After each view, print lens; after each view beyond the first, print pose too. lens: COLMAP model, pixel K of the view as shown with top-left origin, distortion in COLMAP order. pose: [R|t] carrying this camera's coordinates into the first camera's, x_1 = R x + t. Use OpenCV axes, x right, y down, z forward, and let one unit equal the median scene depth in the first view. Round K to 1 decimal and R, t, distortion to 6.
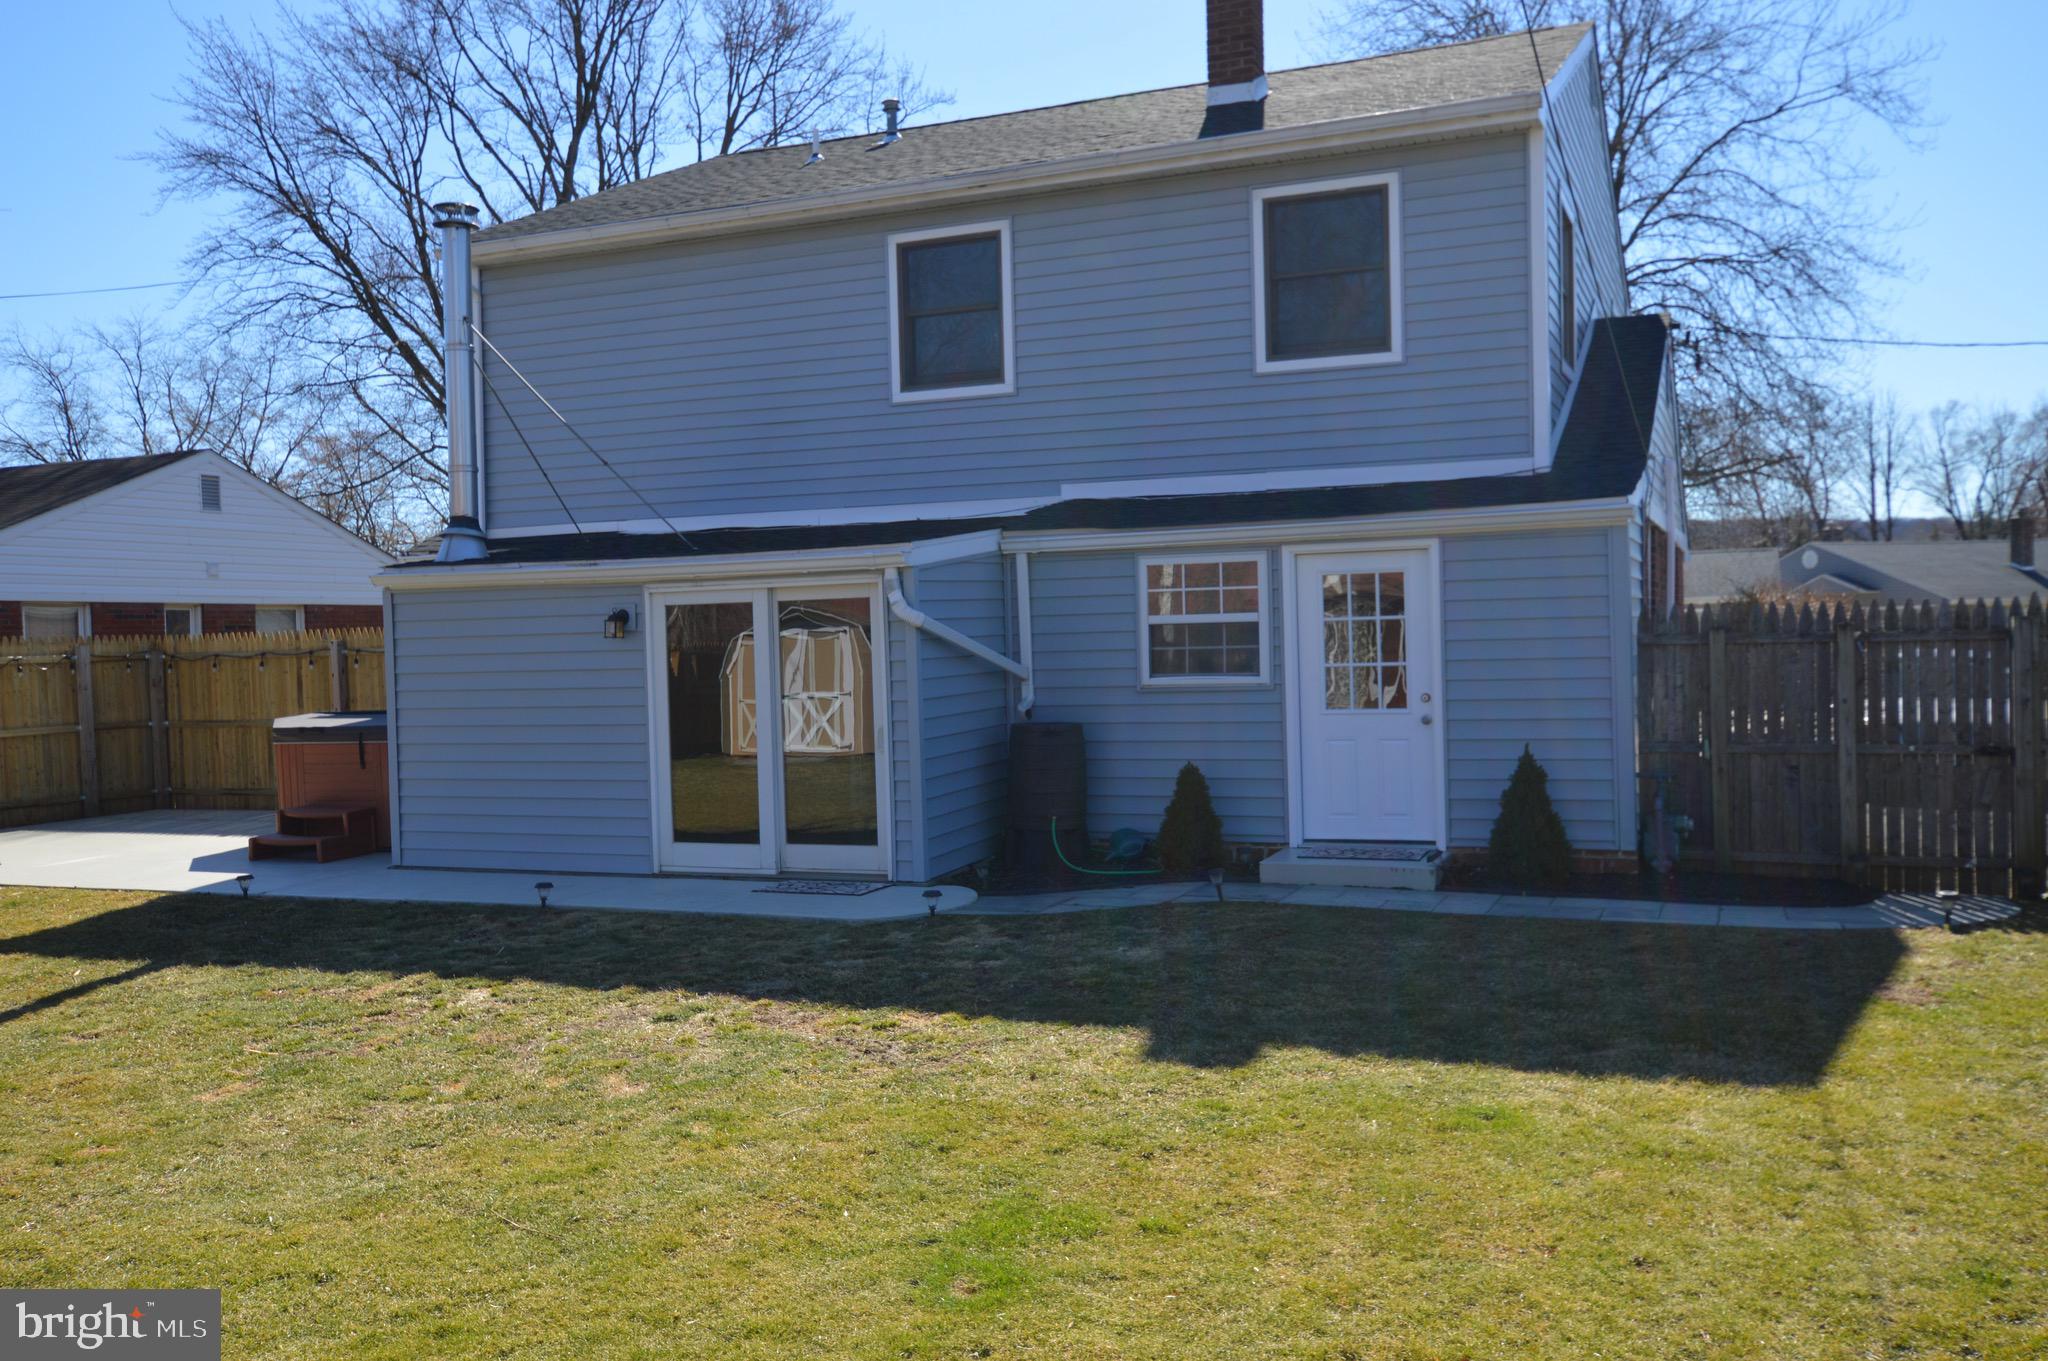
lens RADIAL K [[1690.4, 0, 1024.0], [0, 1690.4, 680.5], [0, 0, 1]] dist [-0.000772, 0.002605]
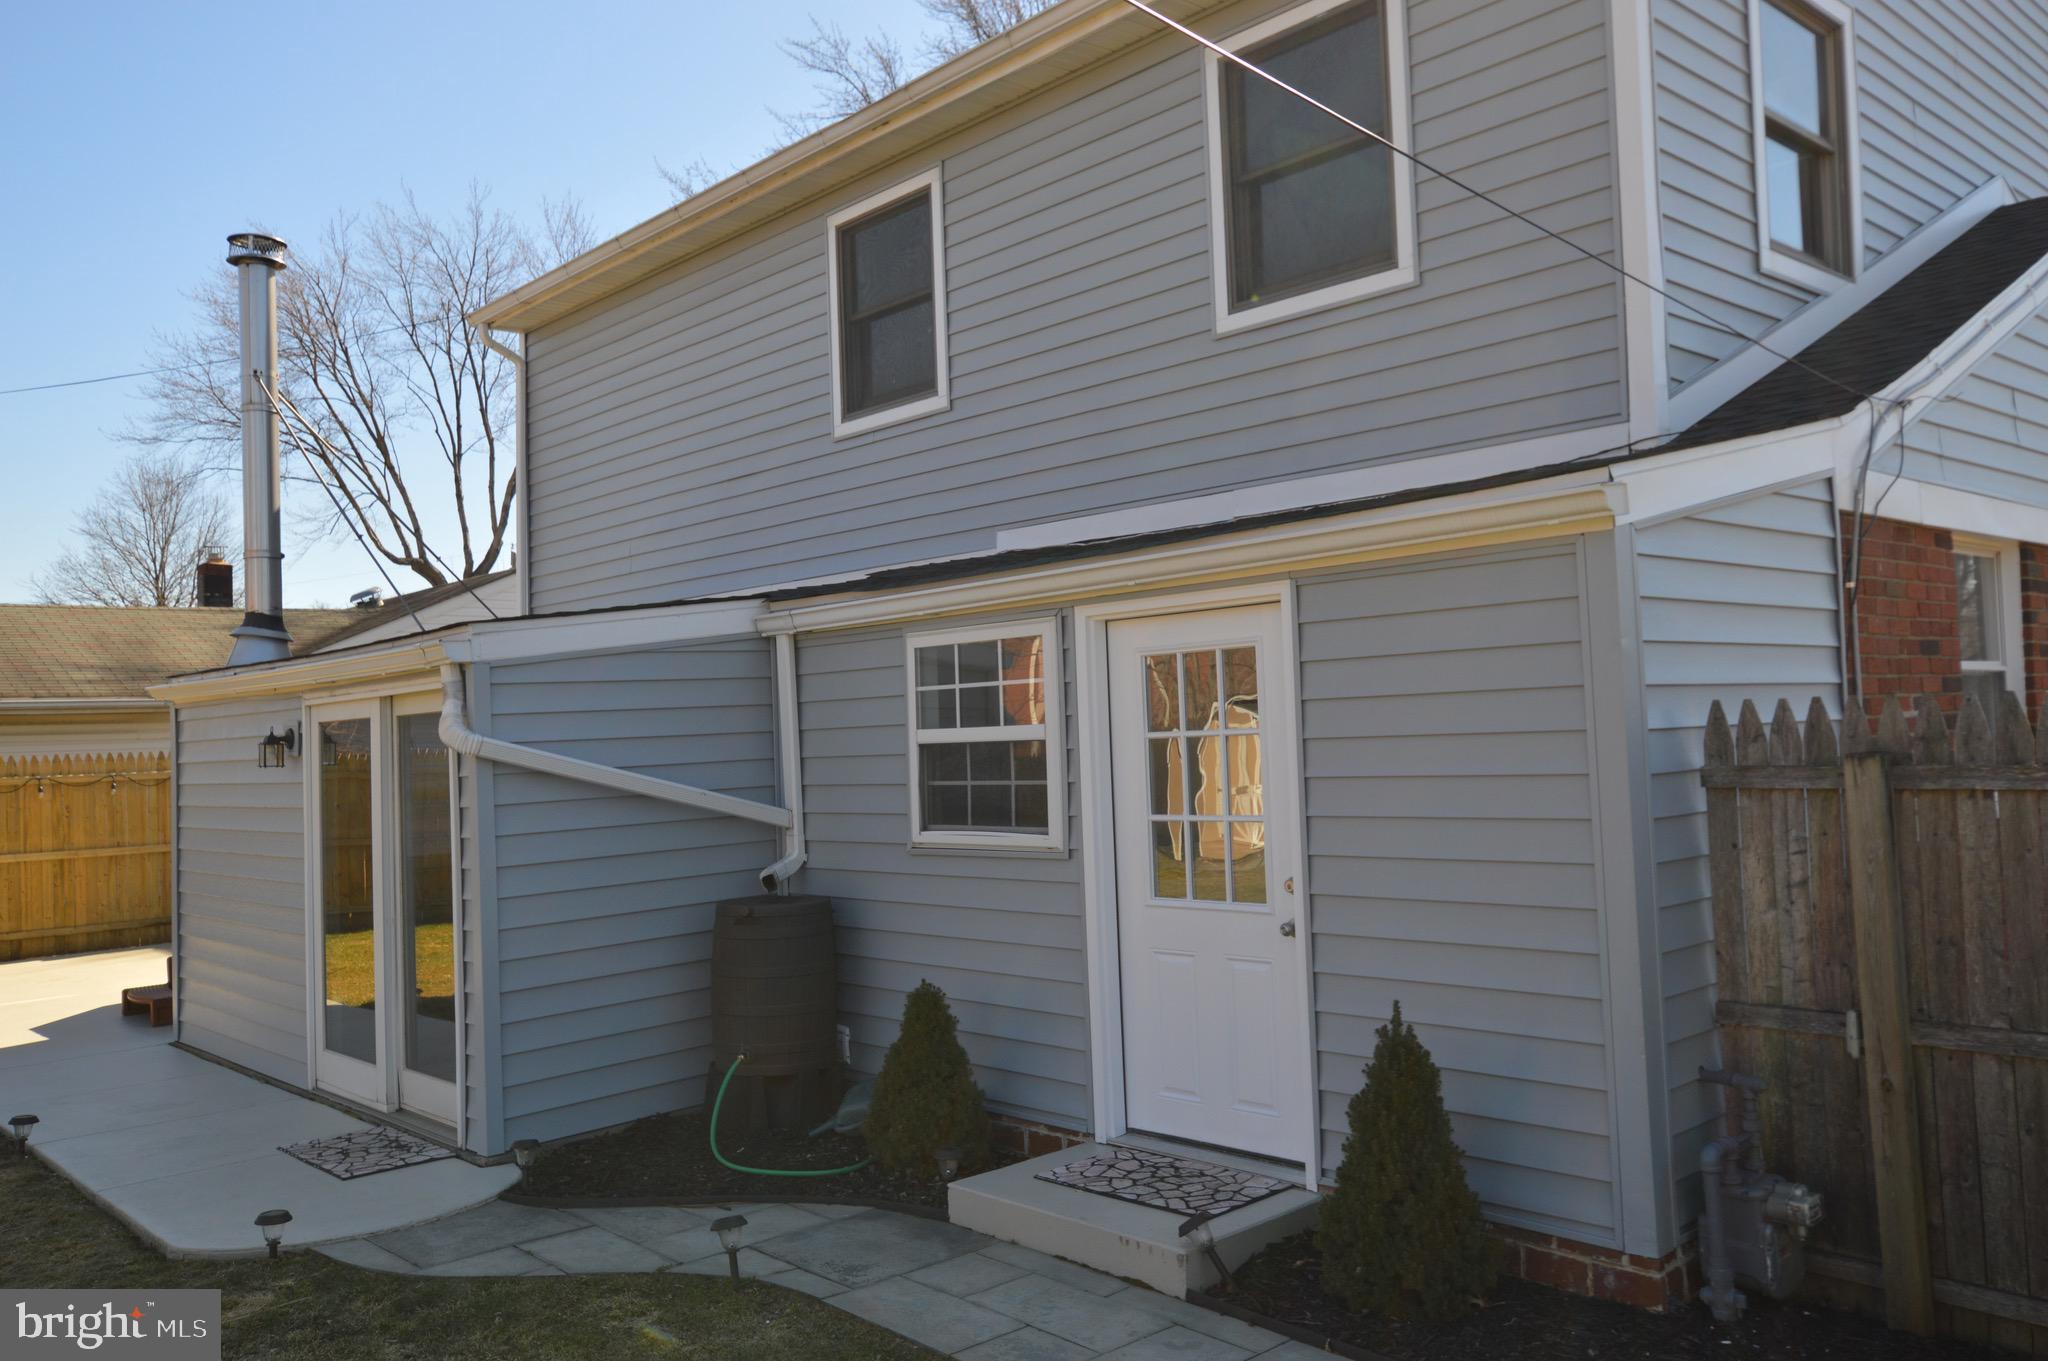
lens RADIAL K [[1591.1, 0, 1030.5], [0, 1591.1, 674.3], [0, 0, 1]] dist [0.014852, 0.007496]
pose [[0.912694, -0.023153, -0.407987, 0.356025], [0.000720, 0.998483, -0.055052, -0.027077], [0.408643, 0.049951, 0.911327, 0.500750]]
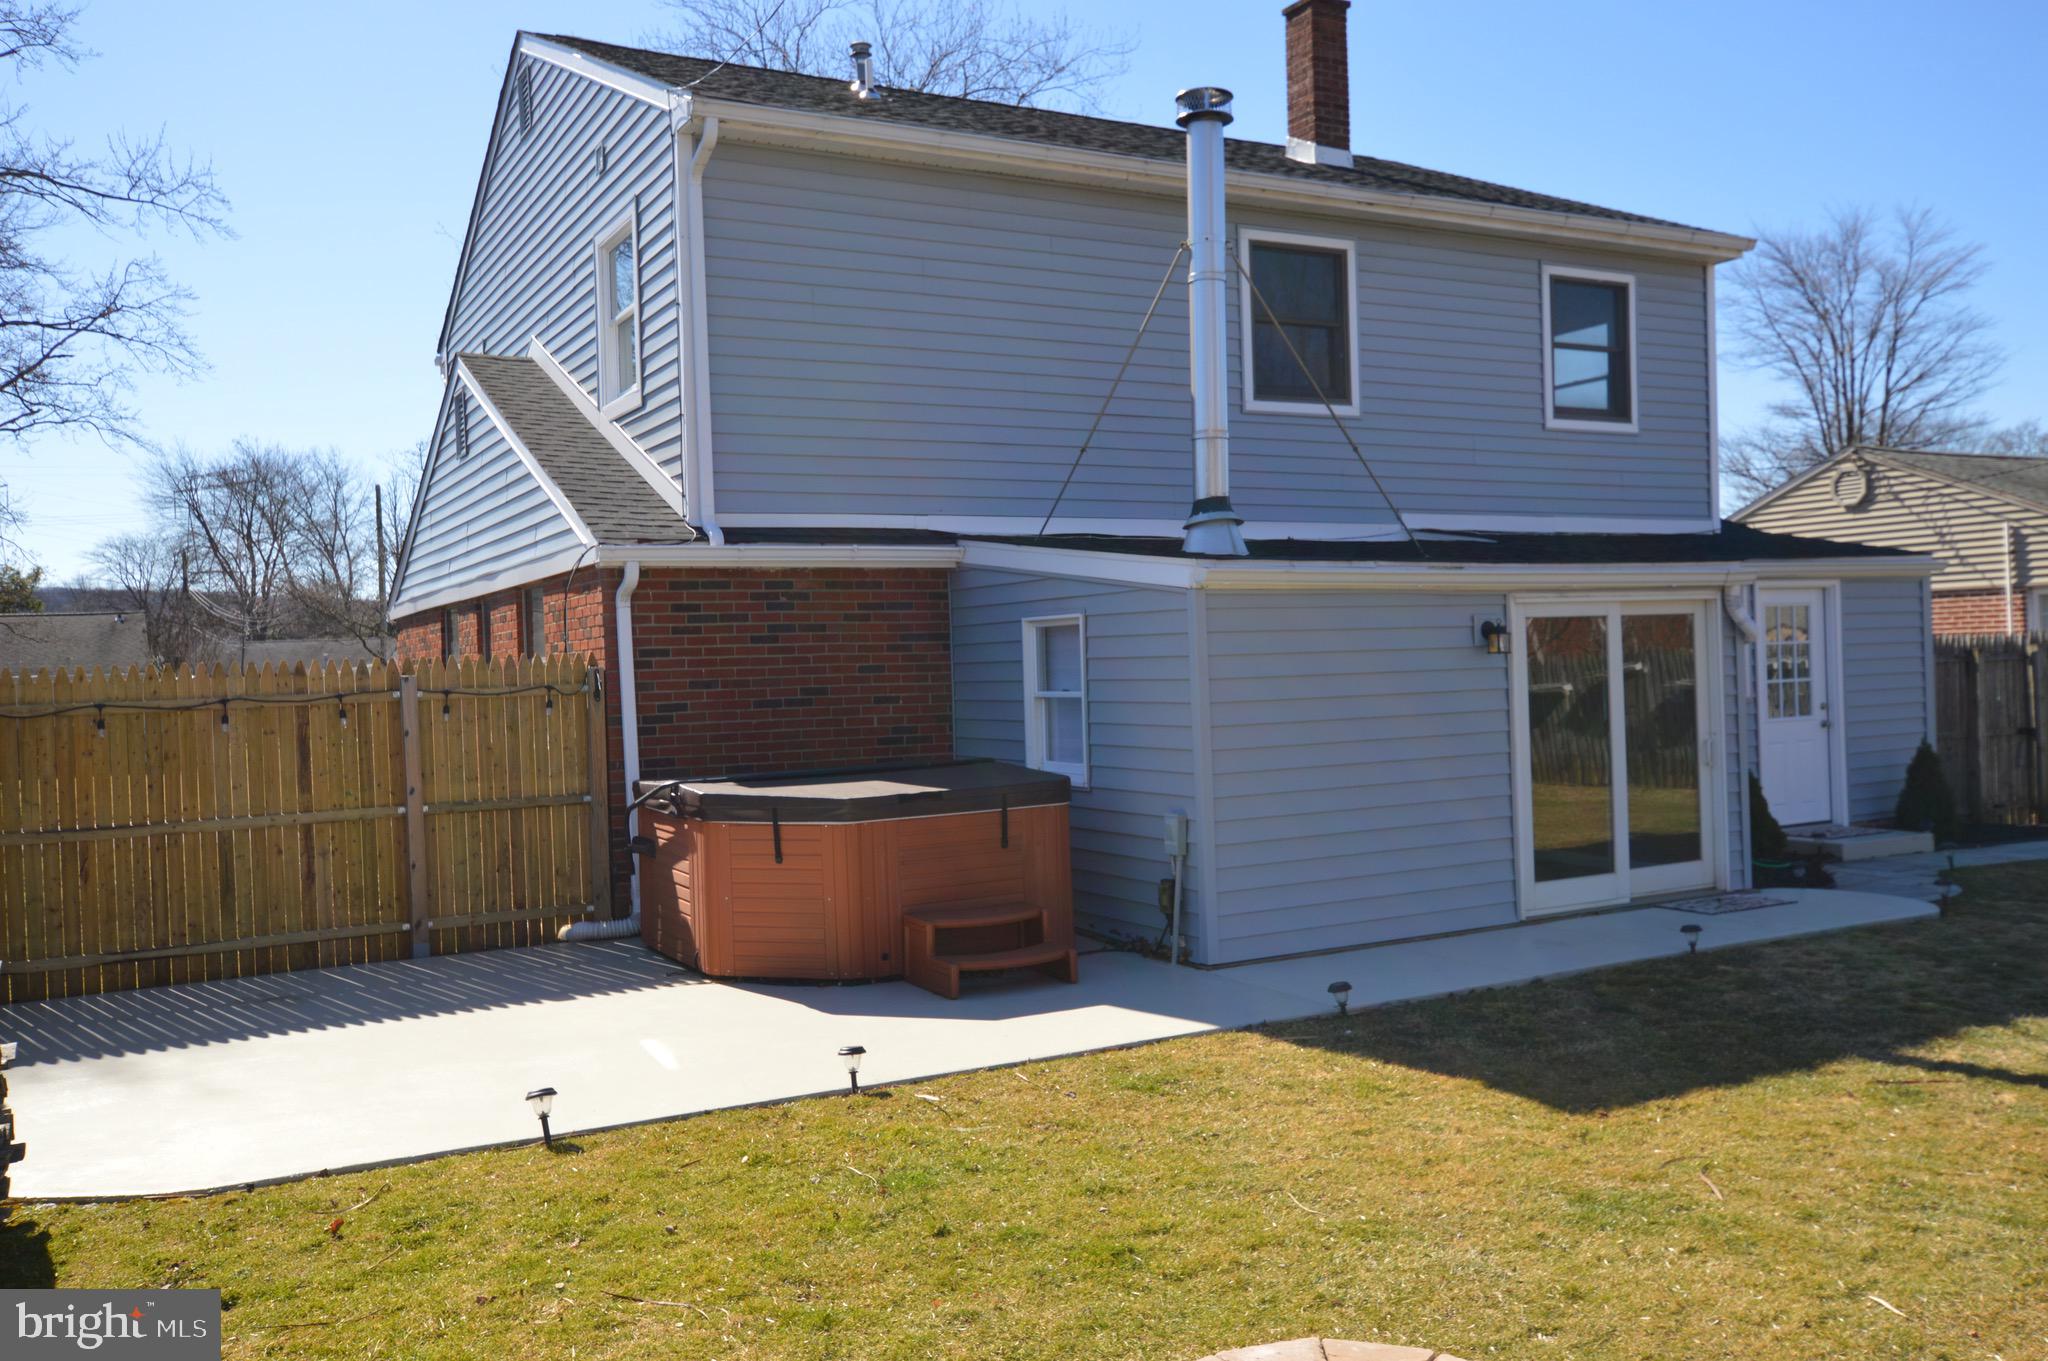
lens RADIAL K [[1690.4, 0, 1024.0], [0, 1690.4, 680.5], [0, 0, 1]] dist [-0.000772, 0.002605]
pose [[0.628967, -0.003296, 0.777425, -1.084600], [0.036573, 0.999009, -0.025354, 0.001921], [-0.776571, 0.044379, 0.628465, 0.652515]]
